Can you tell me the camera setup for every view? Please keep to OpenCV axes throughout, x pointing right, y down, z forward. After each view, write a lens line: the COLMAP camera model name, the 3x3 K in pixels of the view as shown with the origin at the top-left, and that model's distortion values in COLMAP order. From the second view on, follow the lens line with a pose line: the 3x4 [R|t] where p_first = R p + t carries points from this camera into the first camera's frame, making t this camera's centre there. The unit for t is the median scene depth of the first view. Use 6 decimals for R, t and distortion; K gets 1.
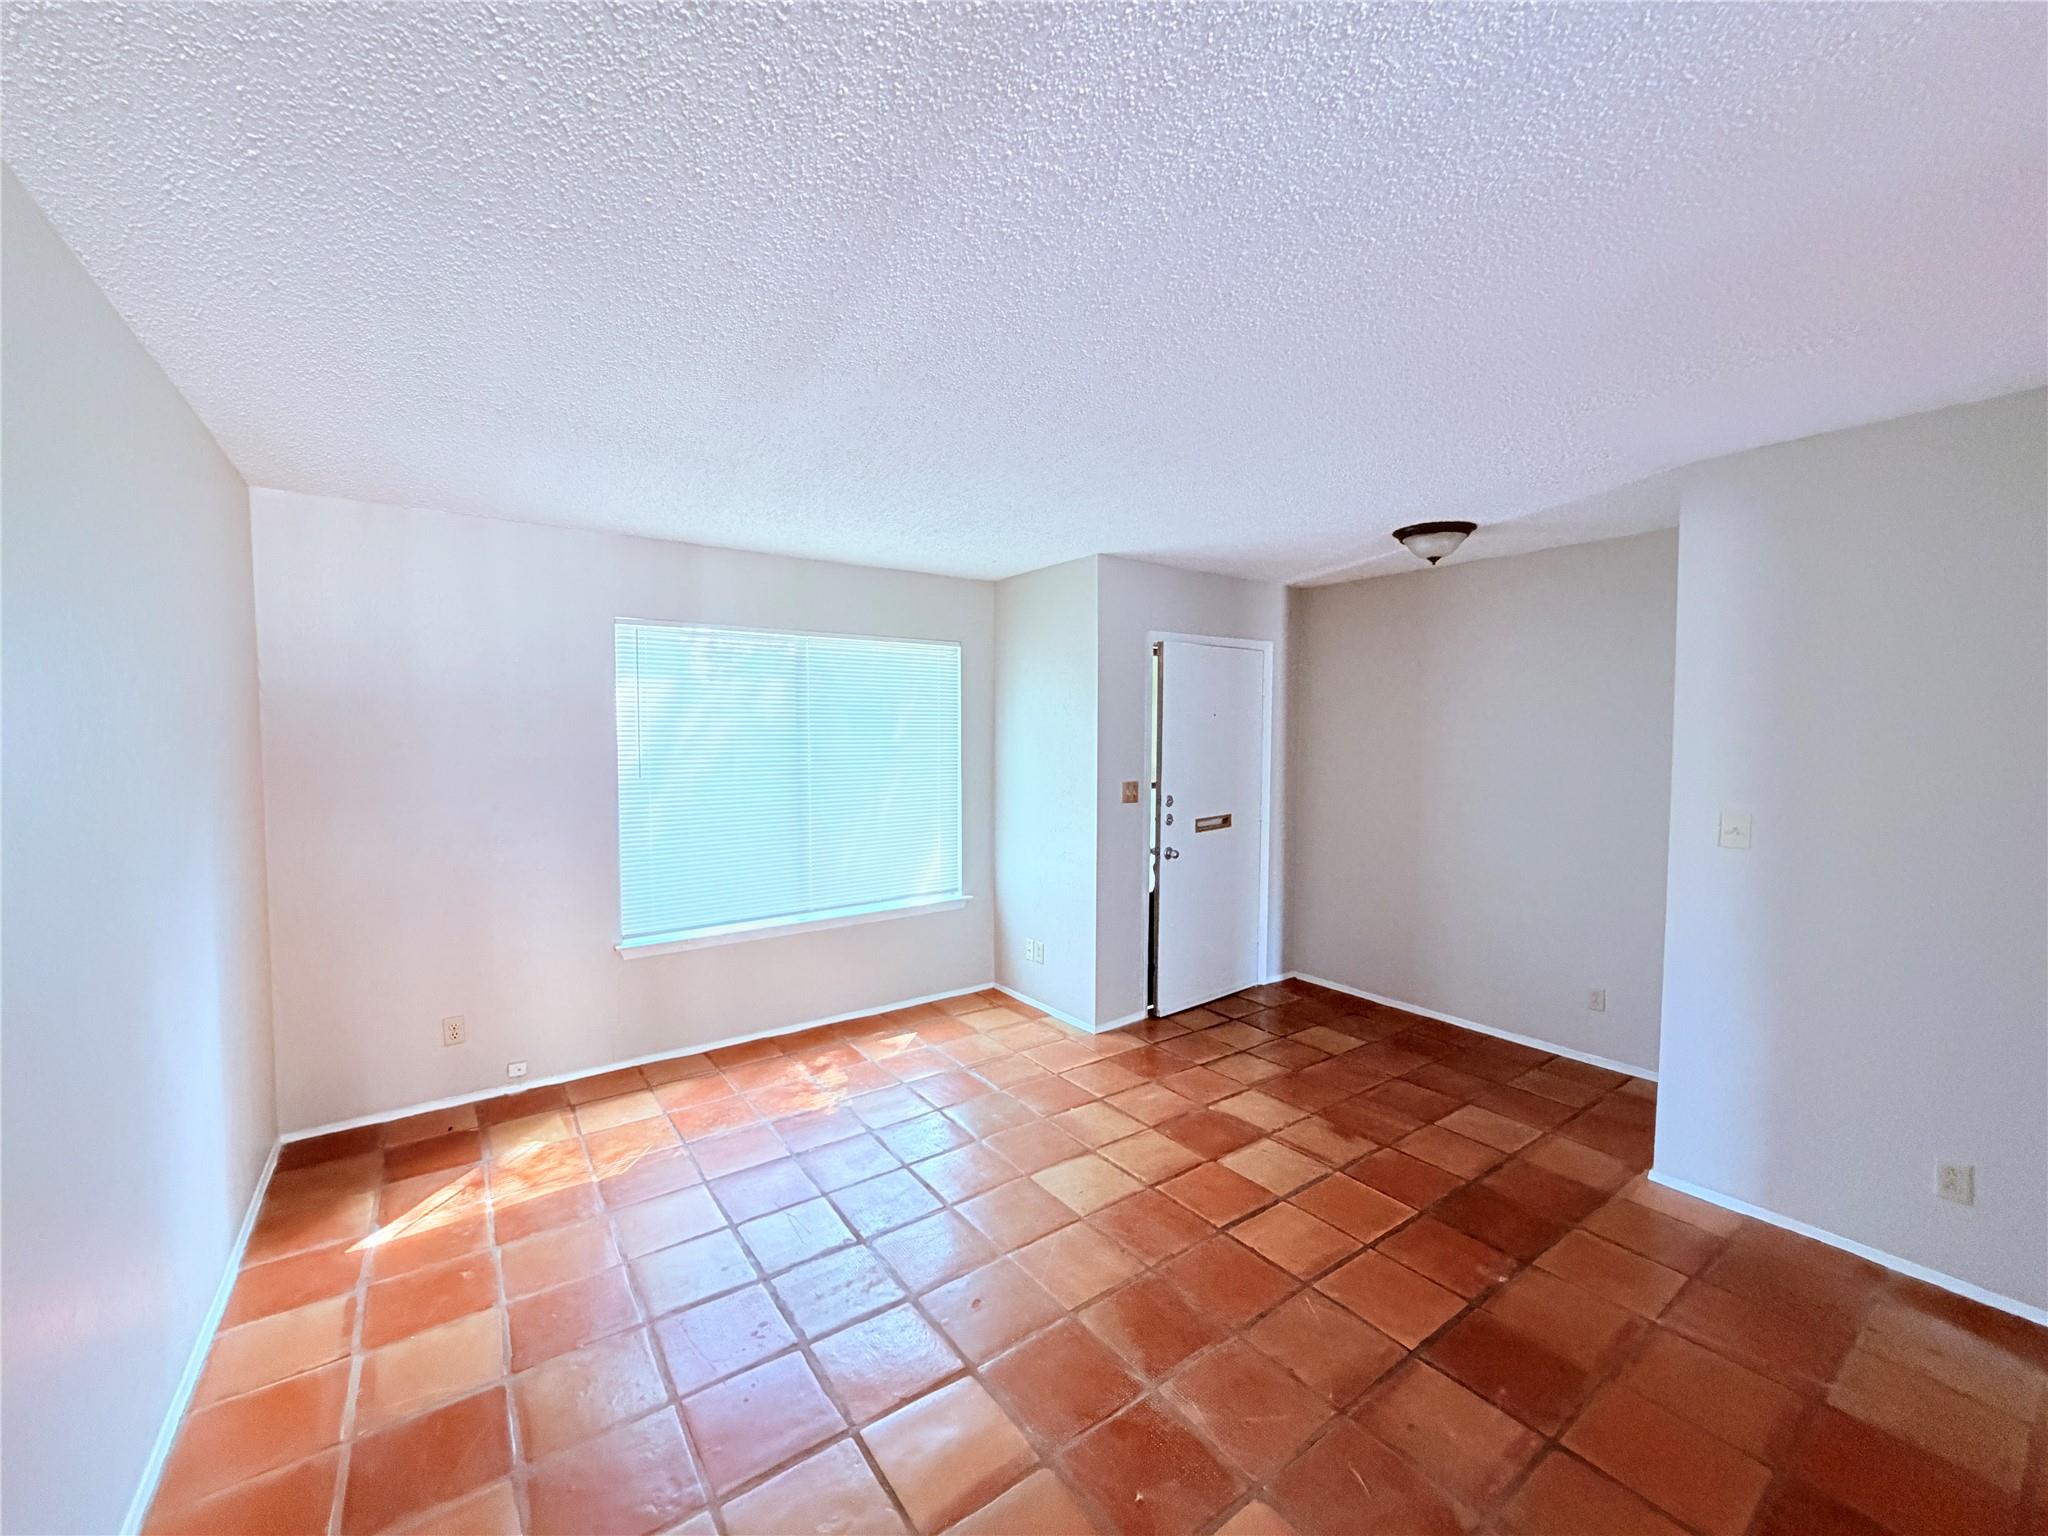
lens RADIAL K [[818.6, 0, 1027.1], [0, 818.6, 767.2], [0, 0, 1]] dist [-0.000860, 0.000682]
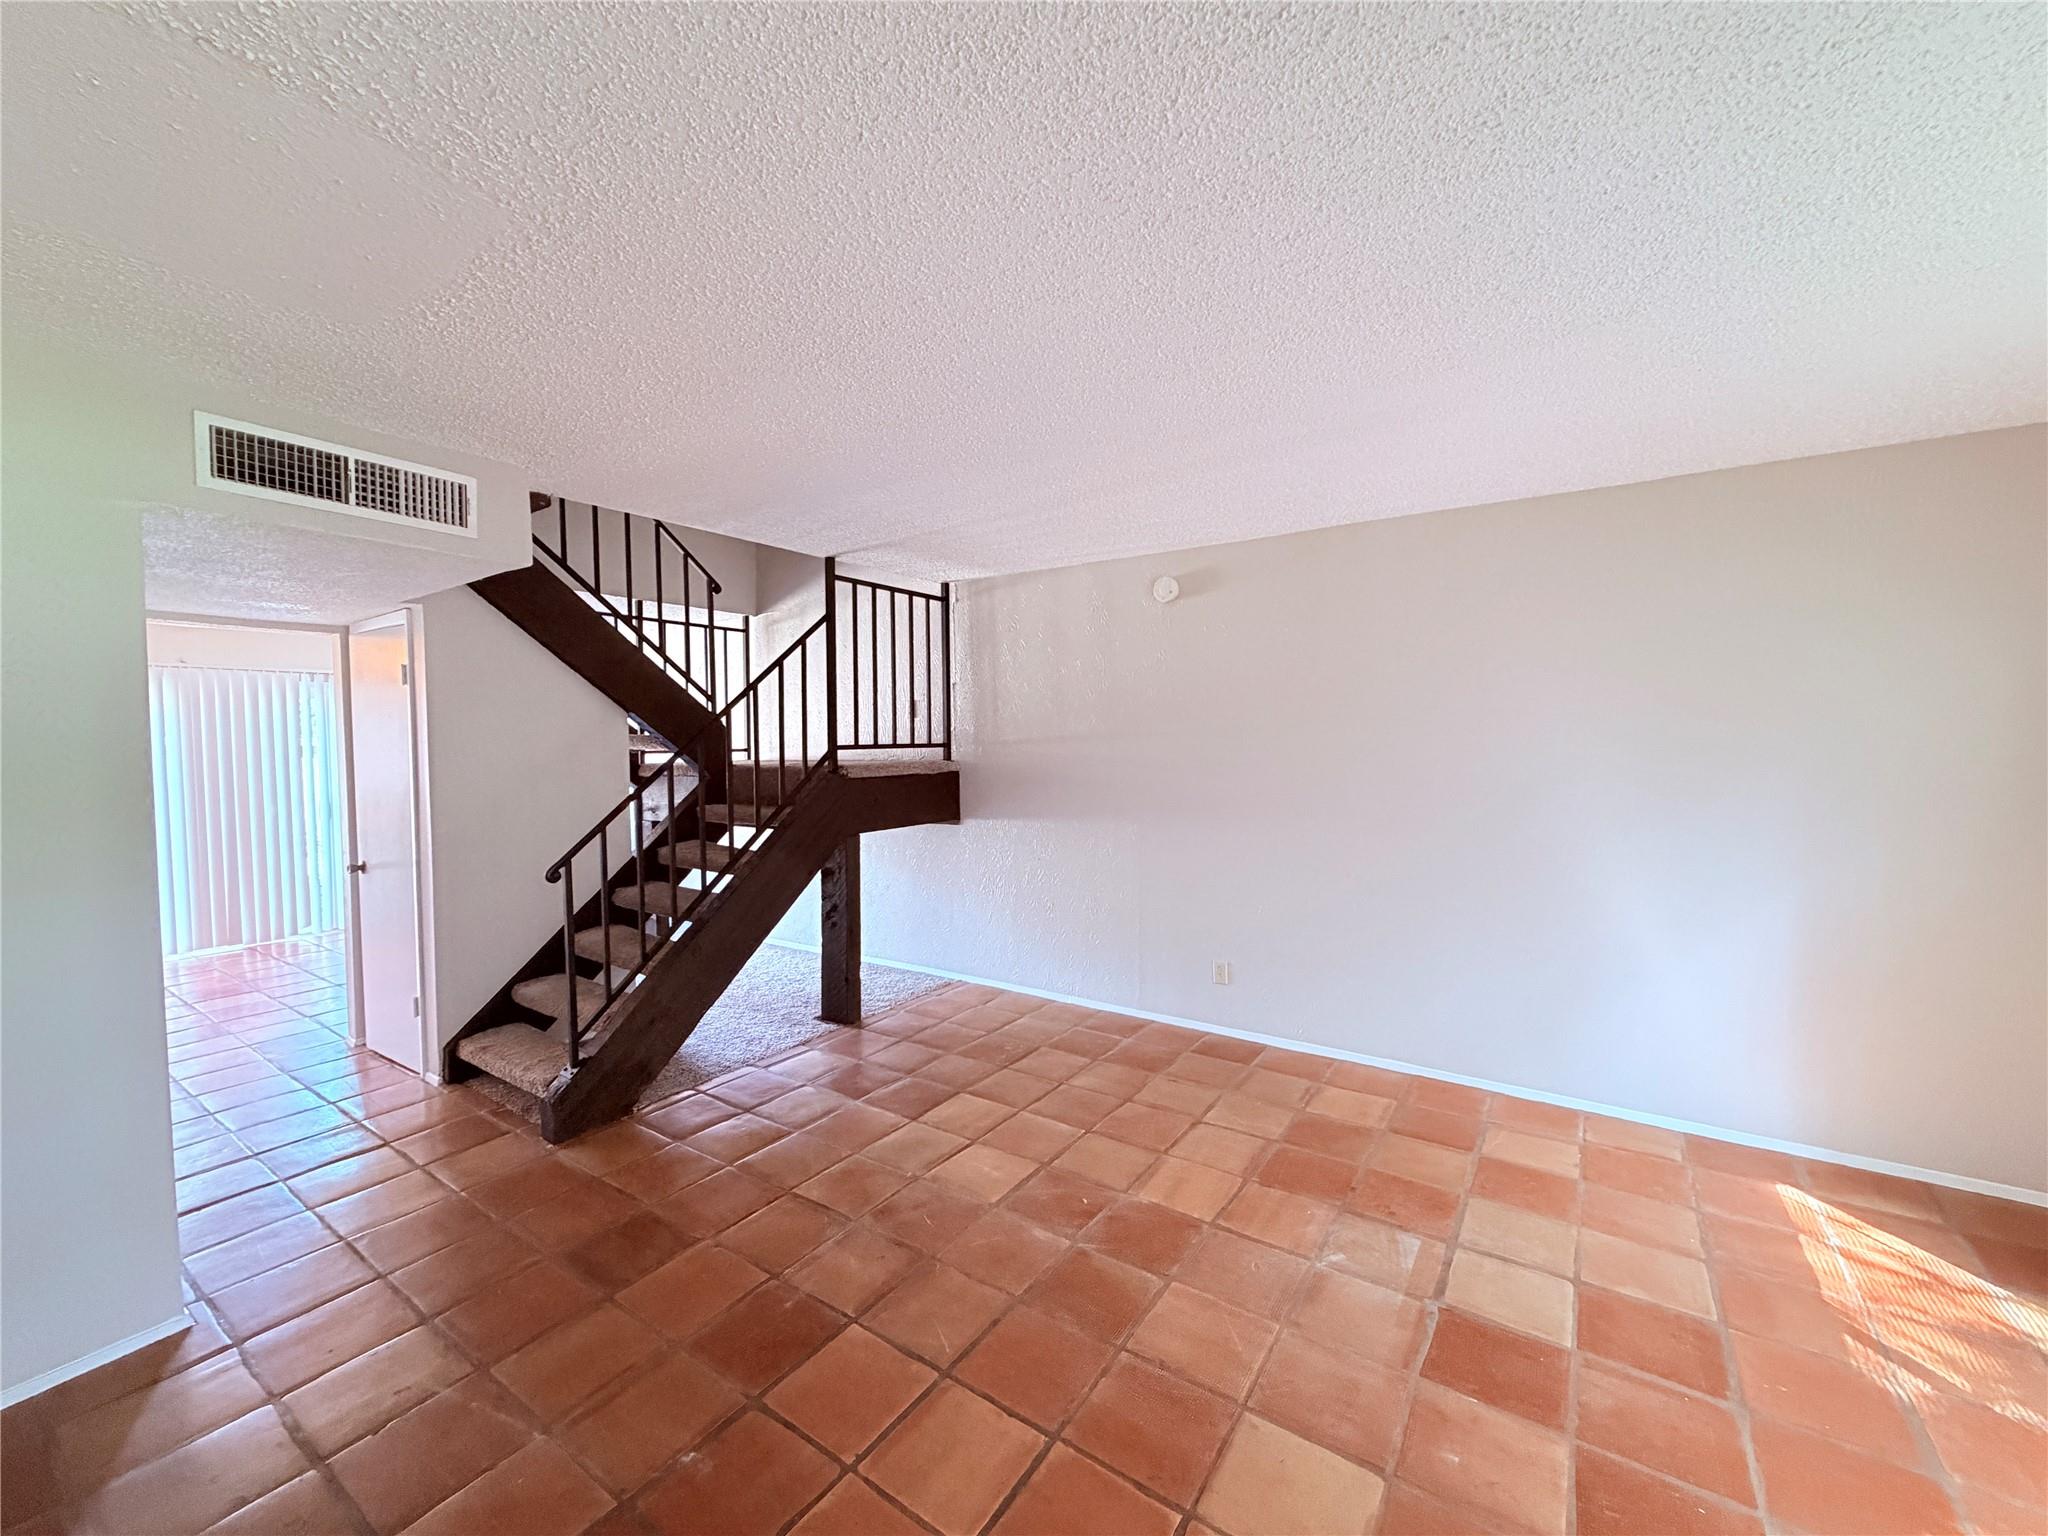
lens RADIAL K [[818.6, 0, 1019.2], [0, 818.6, 767.3], [0, 0, 1]] dist [-0.000860, 0.000682]
pose [[-0.944045, 0.024759, -0.328886, 0.311074], [-0.002584, 0.996592, 0.082444, -0.036699], [0.329807, 0.078681, -0.940764, 1.034871]]
